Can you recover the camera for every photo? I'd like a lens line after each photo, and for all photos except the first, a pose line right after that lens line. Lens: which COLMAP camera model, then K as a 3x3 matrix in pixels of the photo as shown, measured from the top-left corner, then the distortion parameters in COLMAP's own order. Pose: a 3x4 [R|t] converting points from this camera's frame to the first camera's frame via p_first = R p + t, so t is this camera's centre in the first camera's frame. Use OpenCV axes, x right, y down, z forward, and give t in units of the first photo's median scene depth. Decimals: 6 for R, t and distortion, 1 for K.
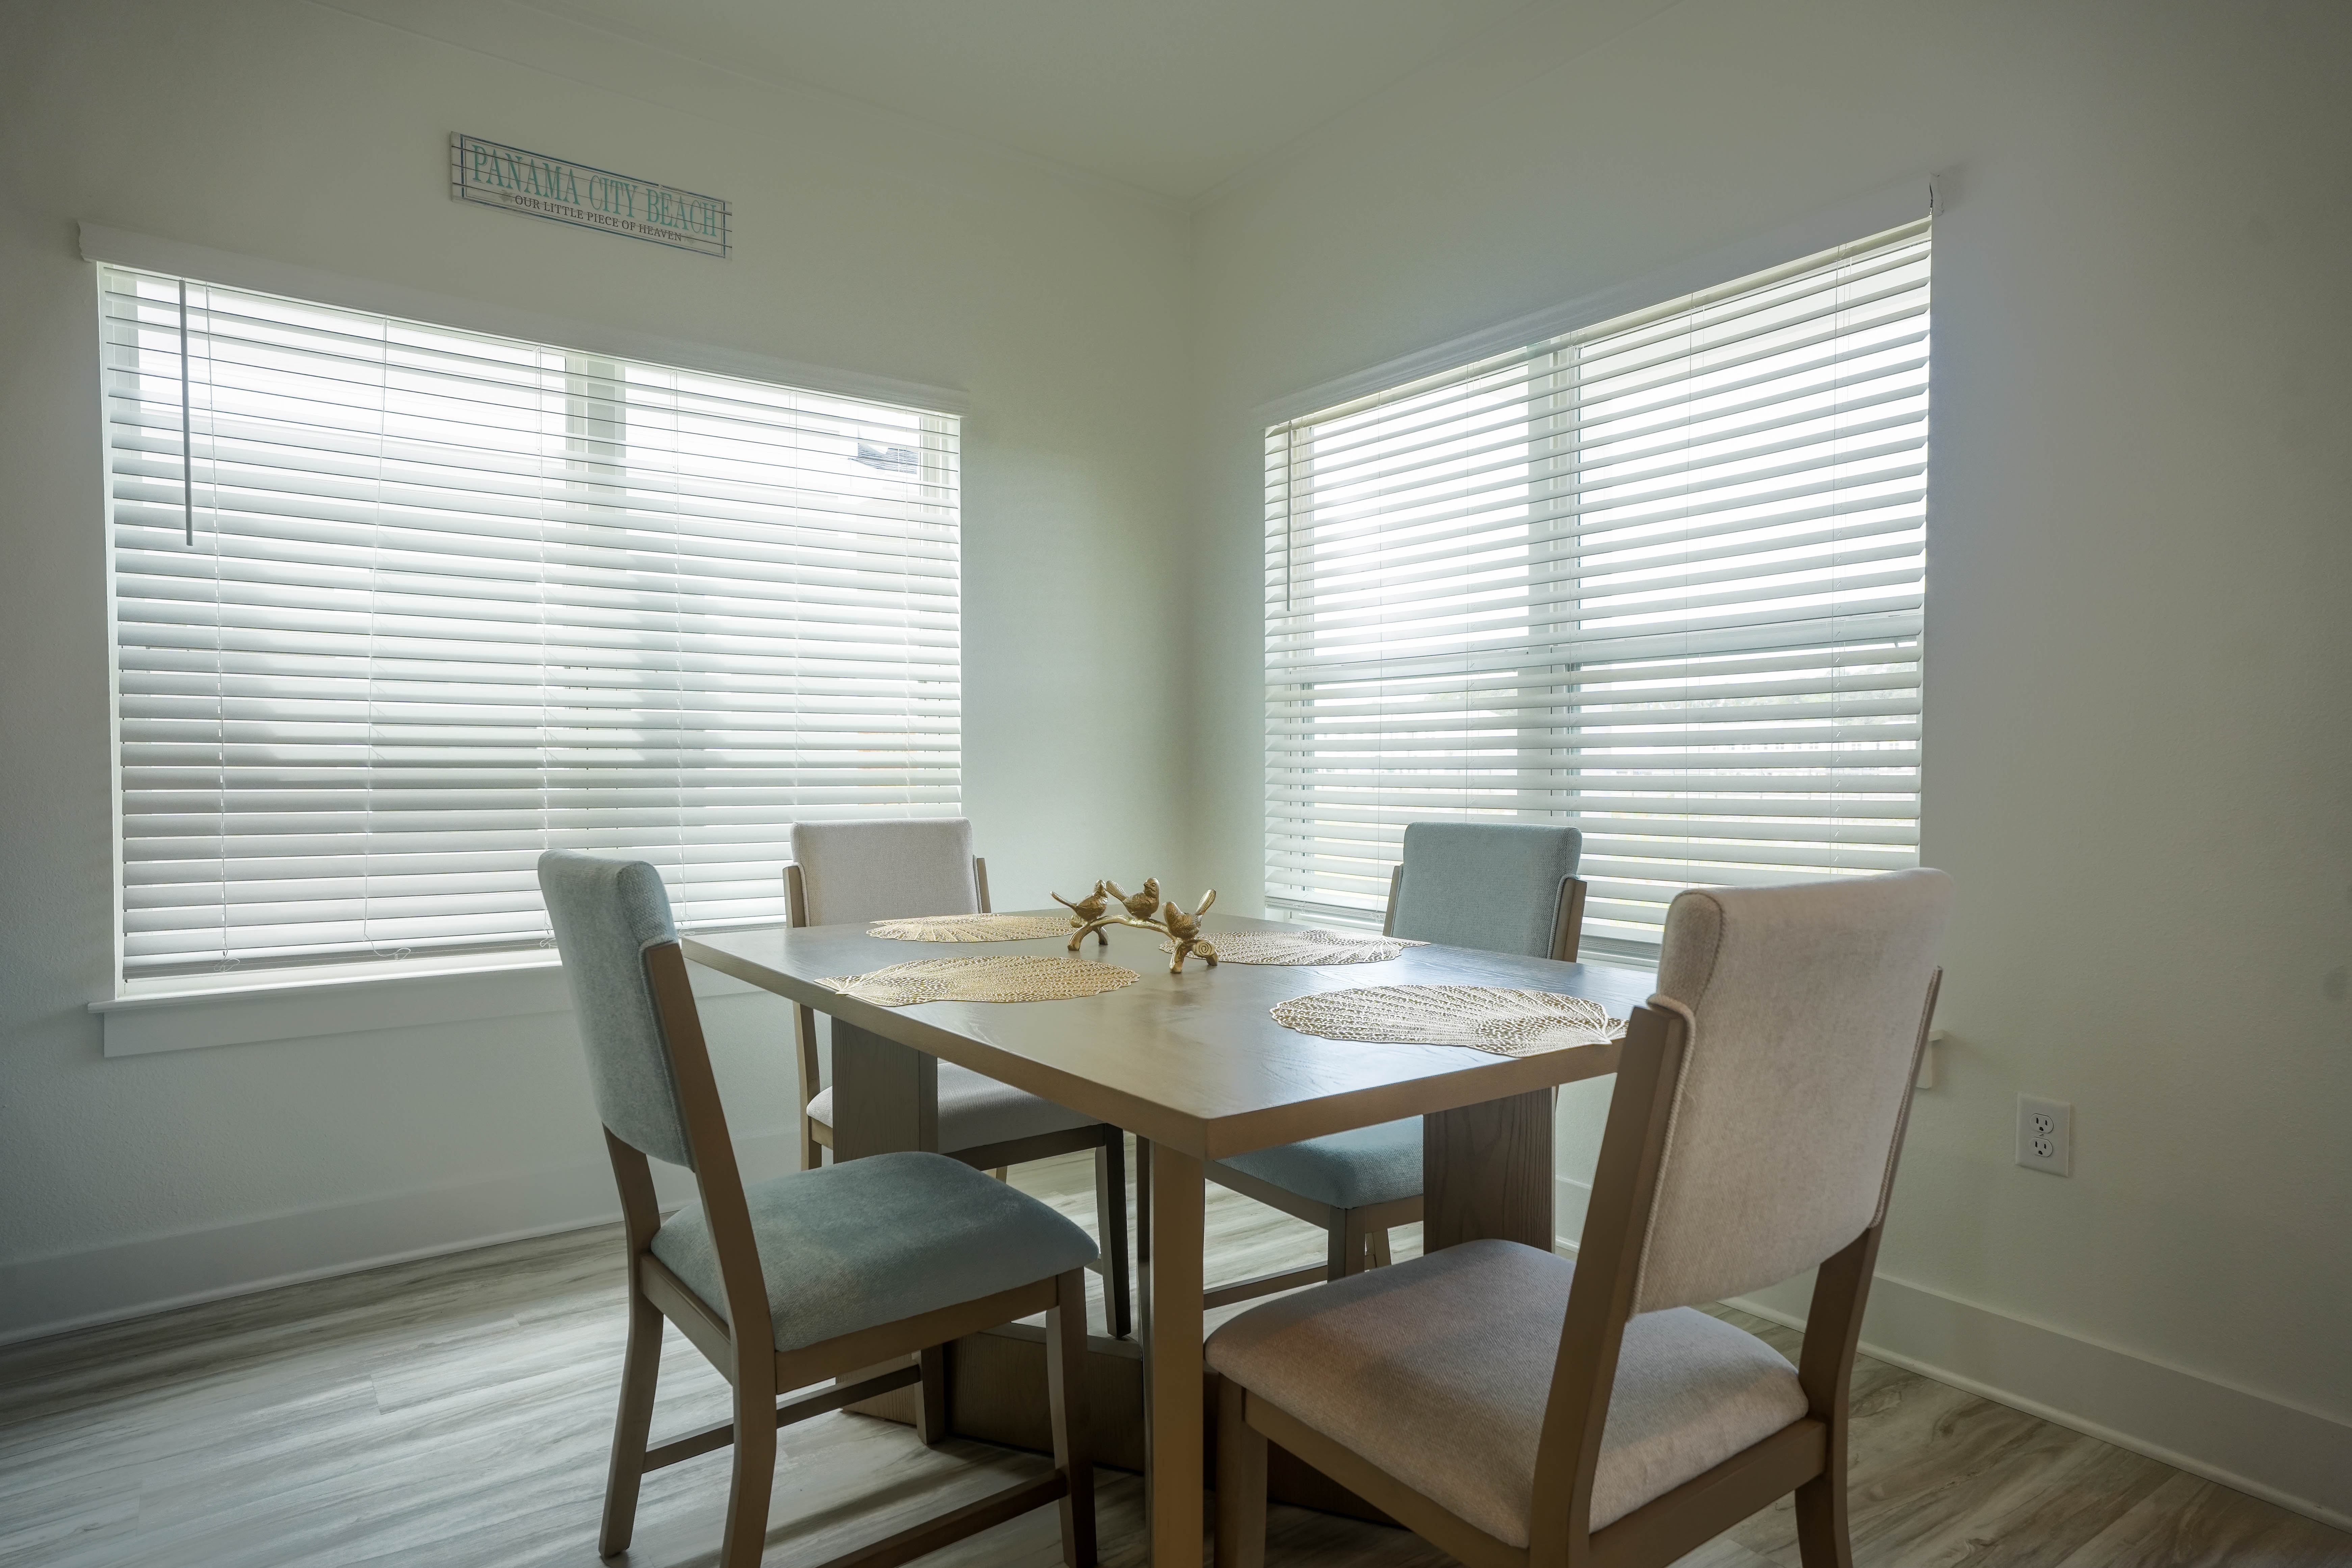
lens RADIAL K [[1318.2, 0, 1173.8], [0, 1318.2, 787.6], [0, 0, 1]] dist [0.000830, -0.000595]
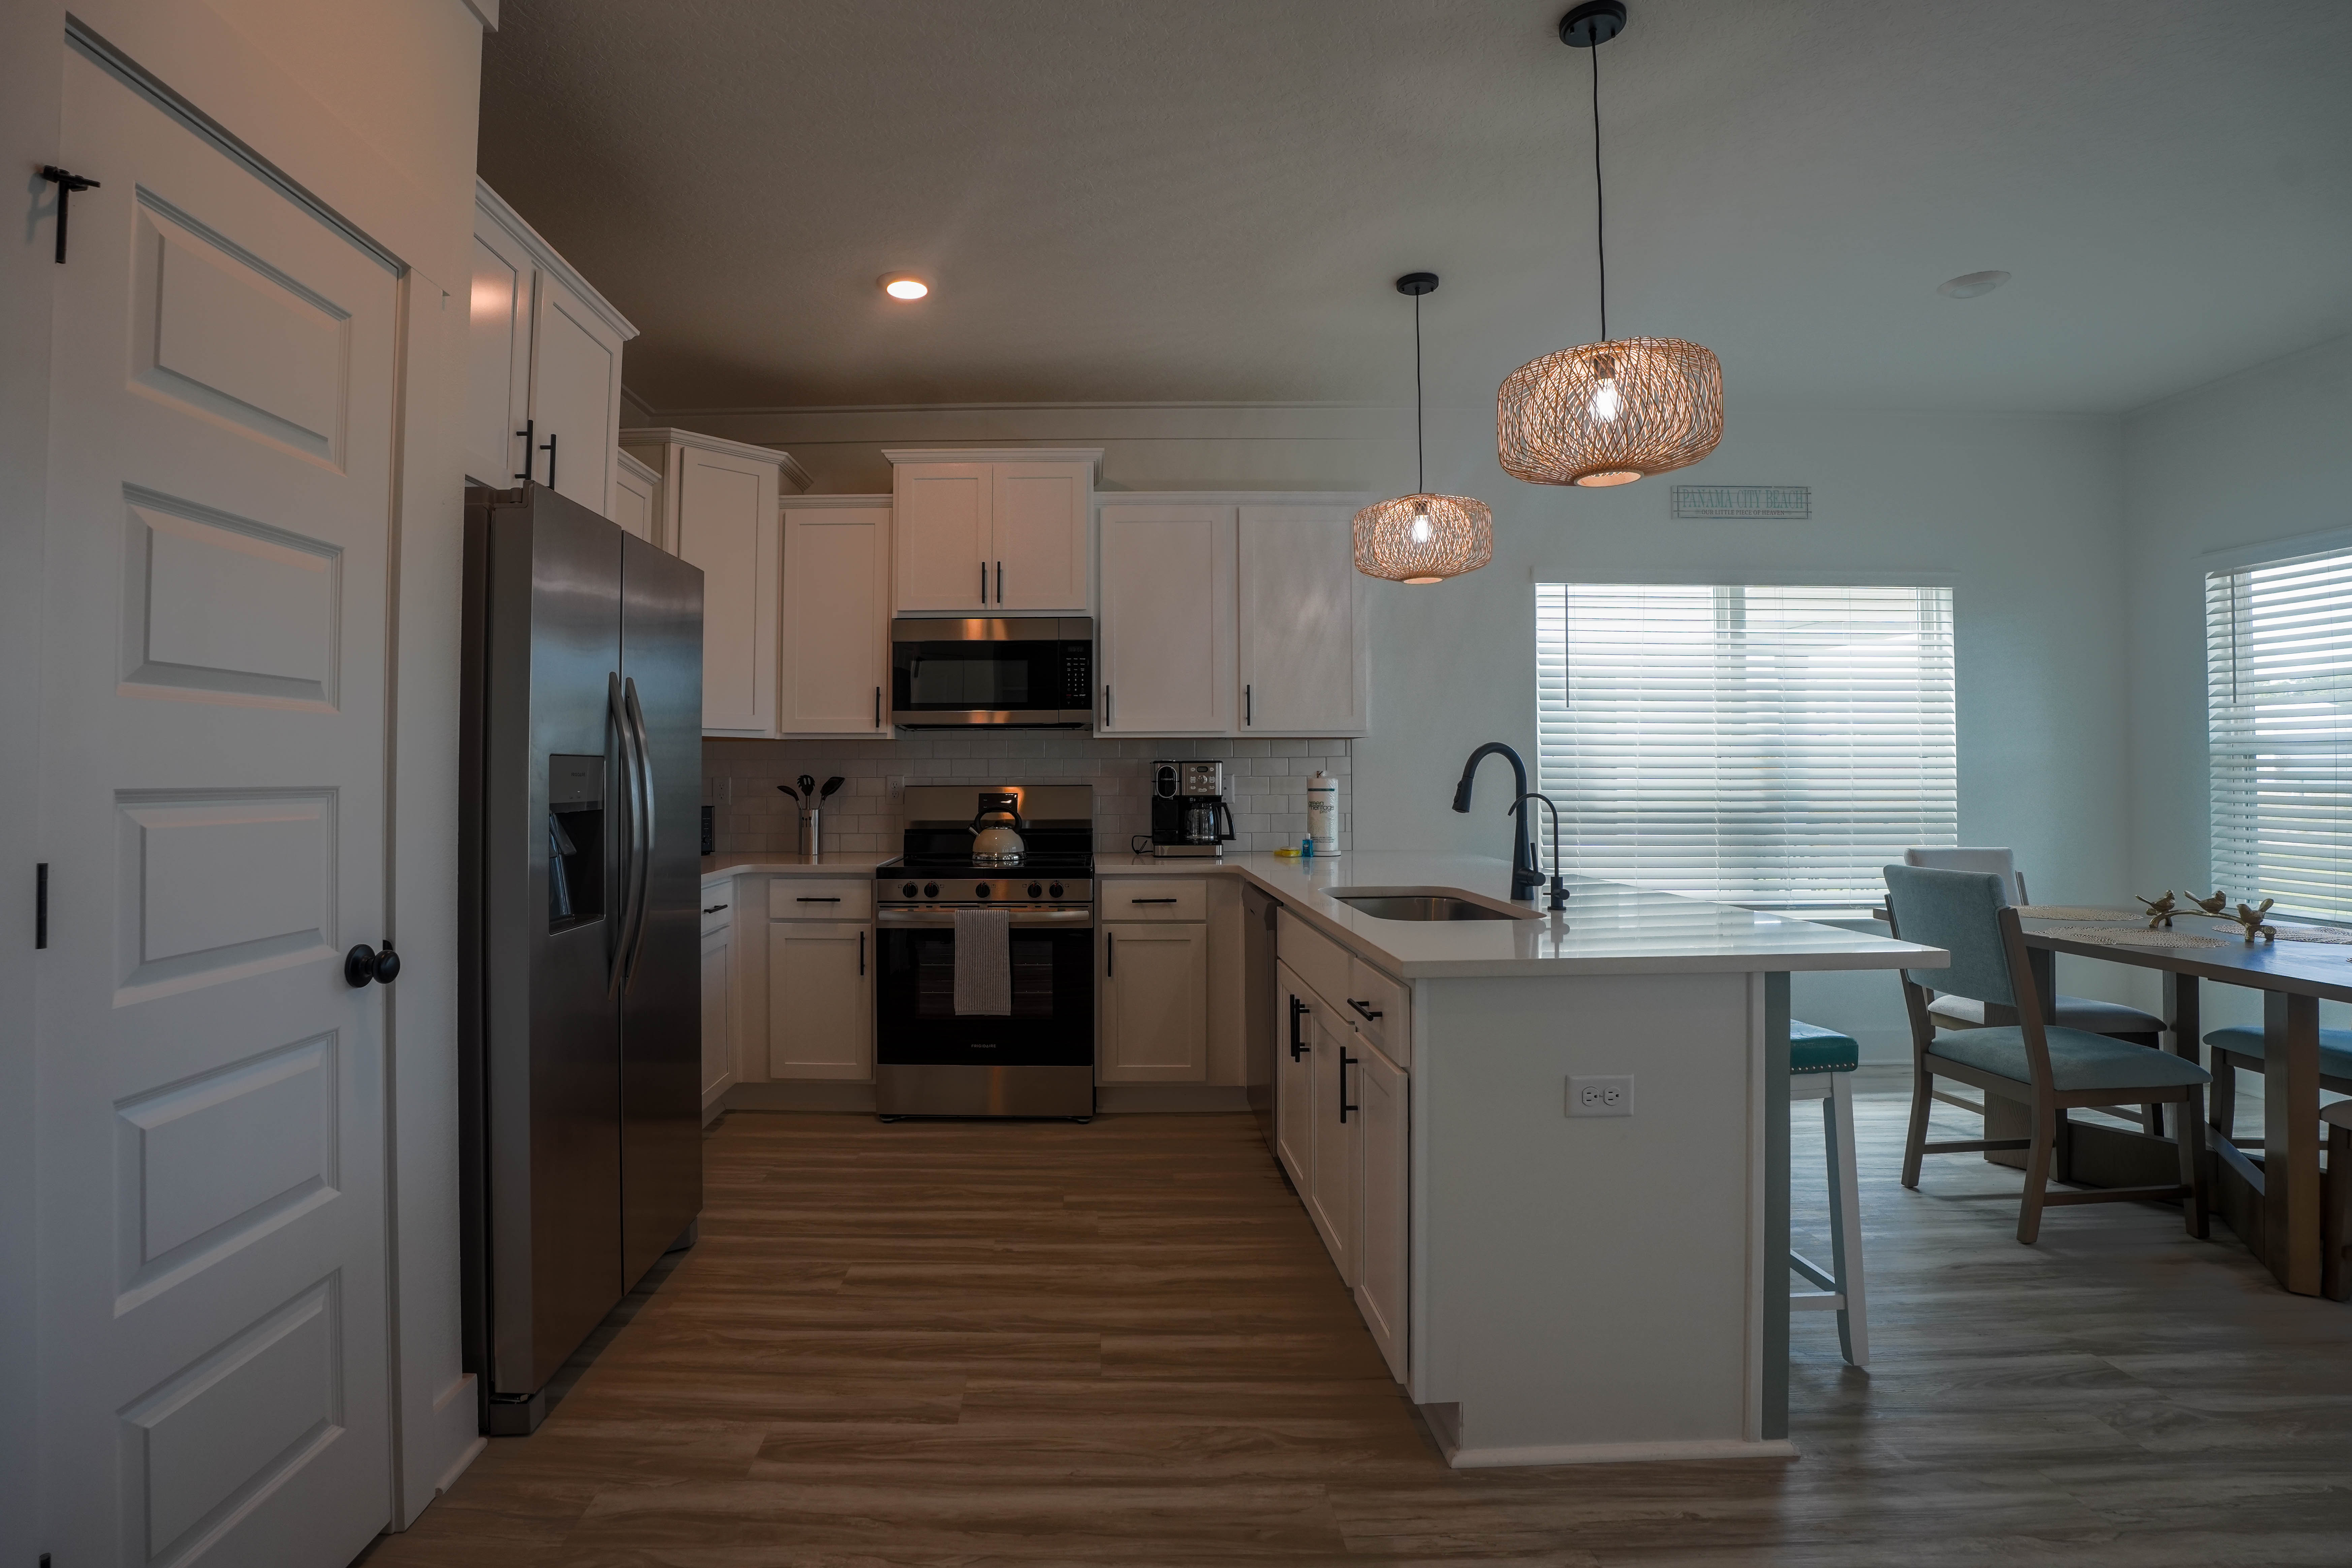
lens RADIAL K [[1075.7, 0, 1175.6], [0, 1075.7, 765.2], [0, 0, 1]] dist [-0.023783, -0.000122]
pose [[0.824449, -0.007403, -0.565889, -0.241049], [-0.007923, 0.999665, -0.024621, -0.036122], [0.565882, 0.024782, 0.824114, -0.642471]]
